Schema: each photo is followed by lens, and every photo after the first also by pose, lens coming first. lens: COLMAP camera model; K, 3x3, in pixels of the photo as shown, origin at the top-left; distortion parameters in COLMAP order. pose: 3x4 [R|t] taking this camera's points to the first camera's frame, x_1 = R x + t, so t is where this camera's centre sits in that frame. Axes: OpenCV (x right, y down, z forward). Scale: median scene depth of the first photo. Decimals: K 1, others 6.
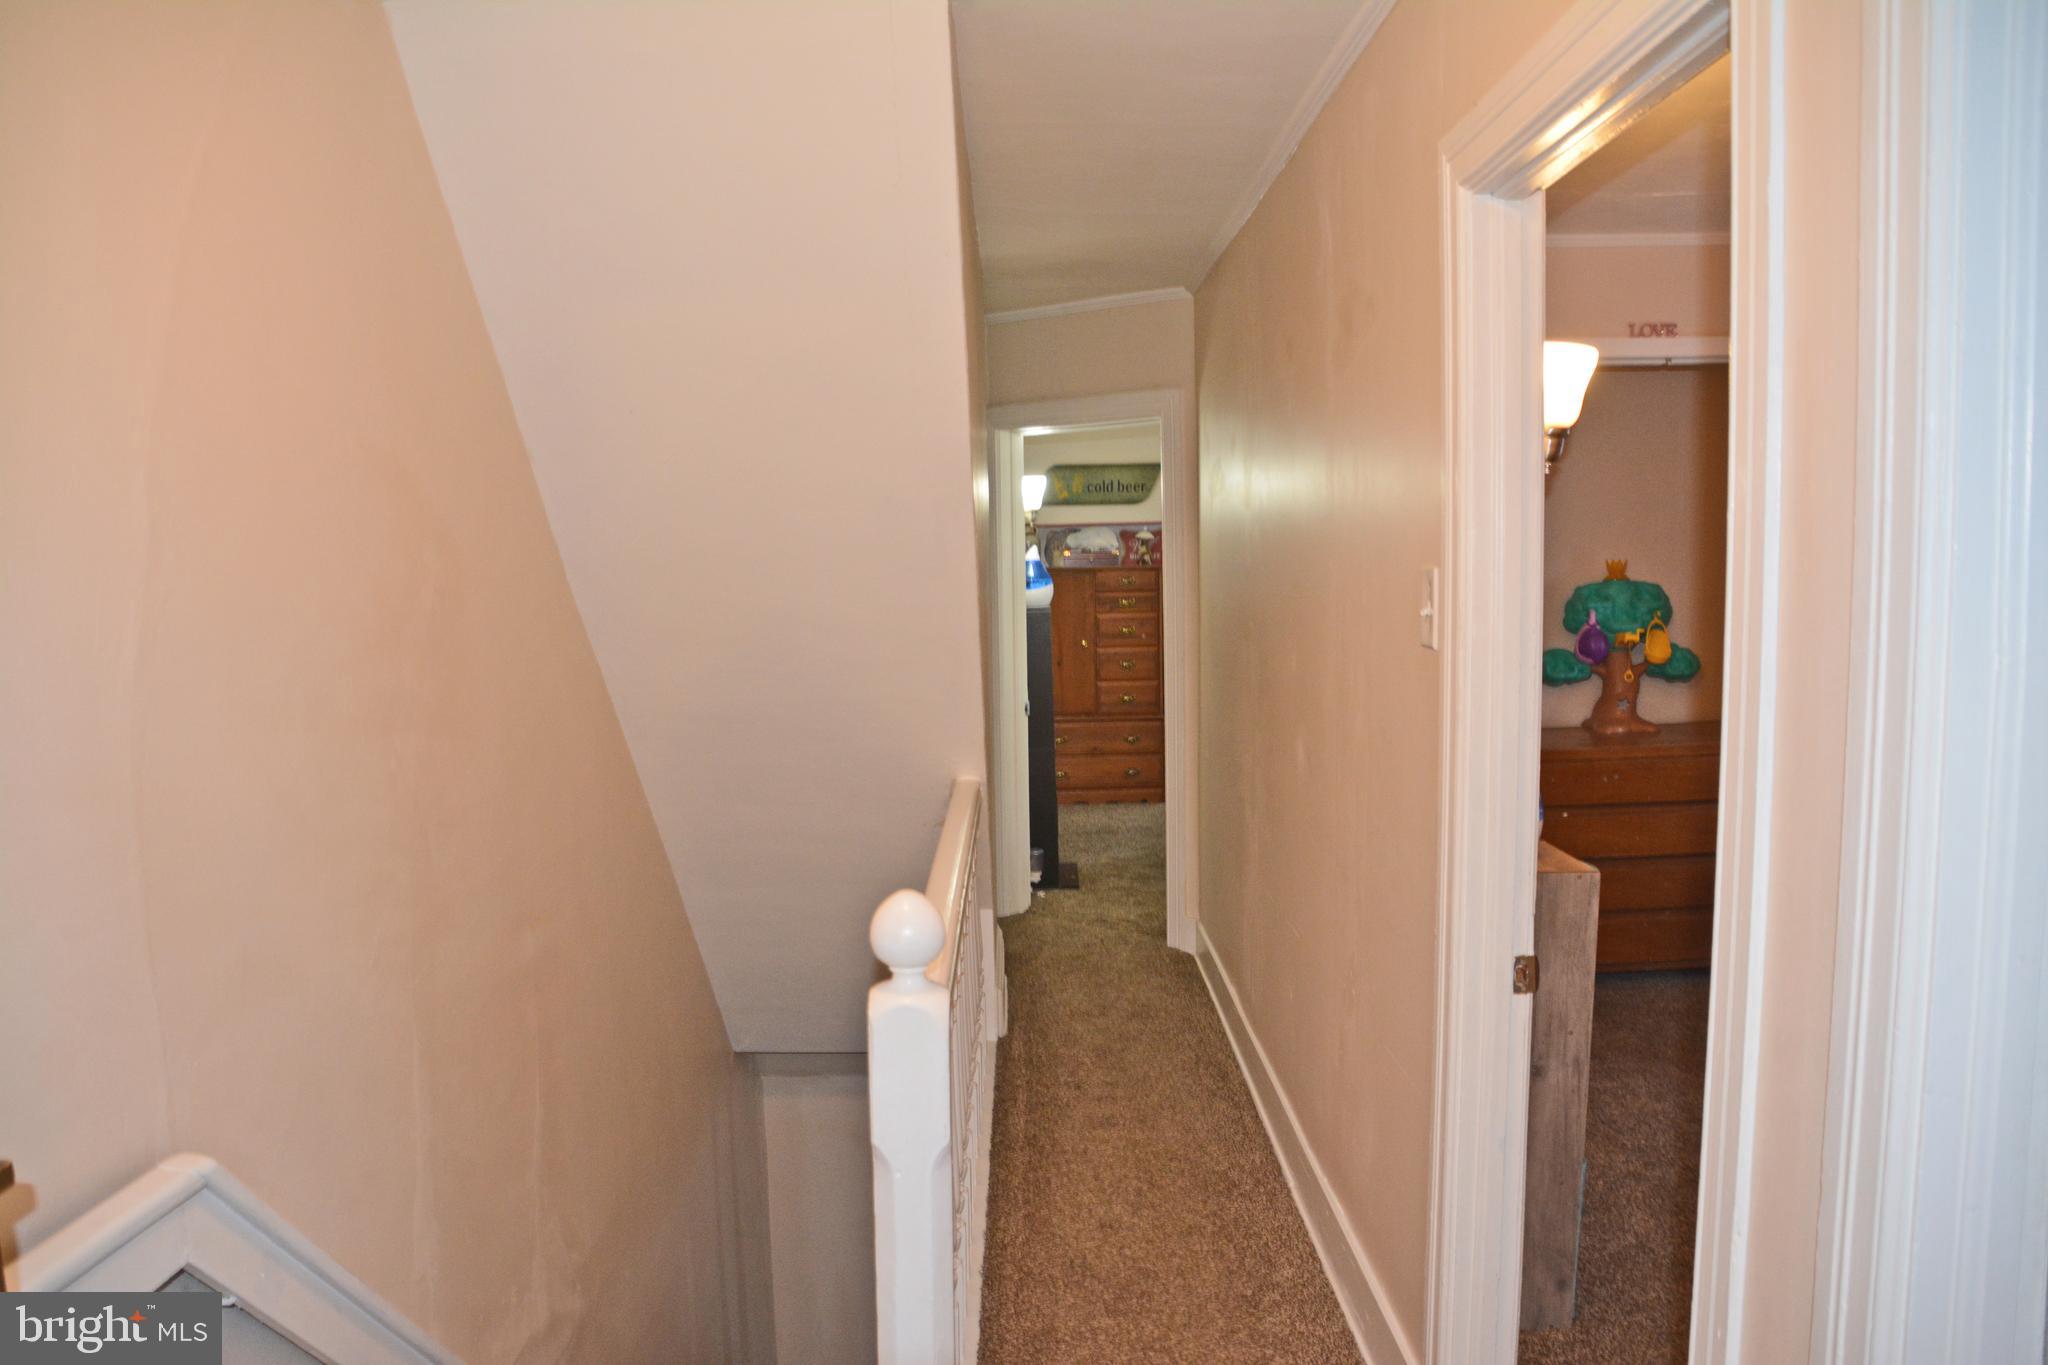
lens RADIAL K [[1452.6, 0, 1024.6], [0, 1452.6, 686.3], [0, 0, 1]] dist [-0.135522, 0.073235]
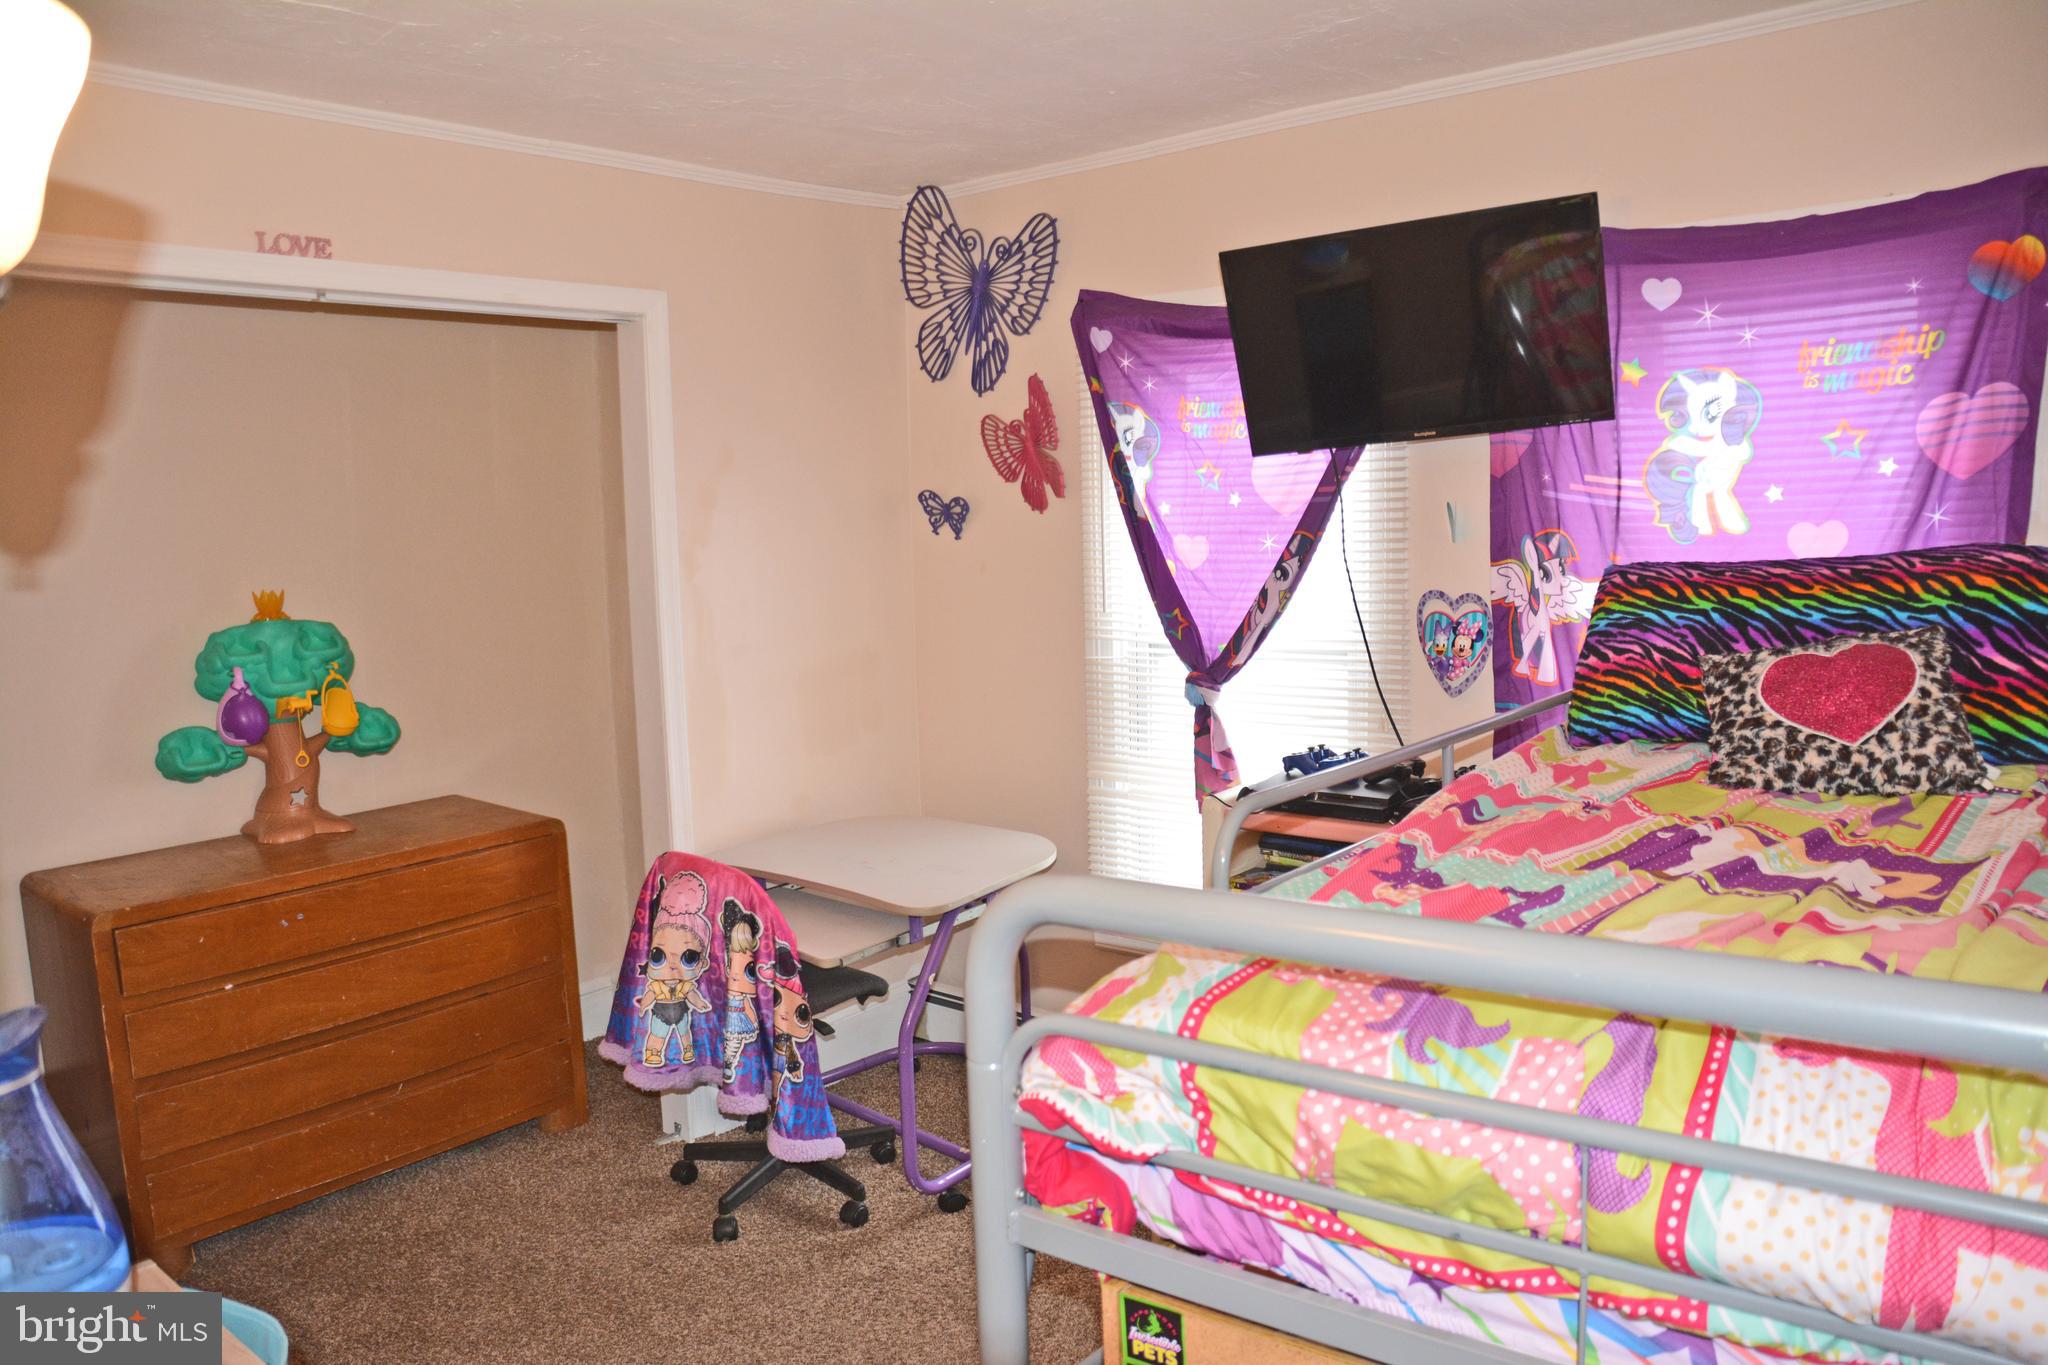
lens RADIAL K [[1452.6, 0, 1029.4], [0, 1452.6, 688.3], [0, 0, 1]] dist [-0.135522, 0.073235]
pose [[0.635557, -0.090529, 0.766728, 0.125960], [0.093136, 0.994839, 0.040260, -0.035561], [-0.766416, 0.045823, 0.640709, 0.282733]]
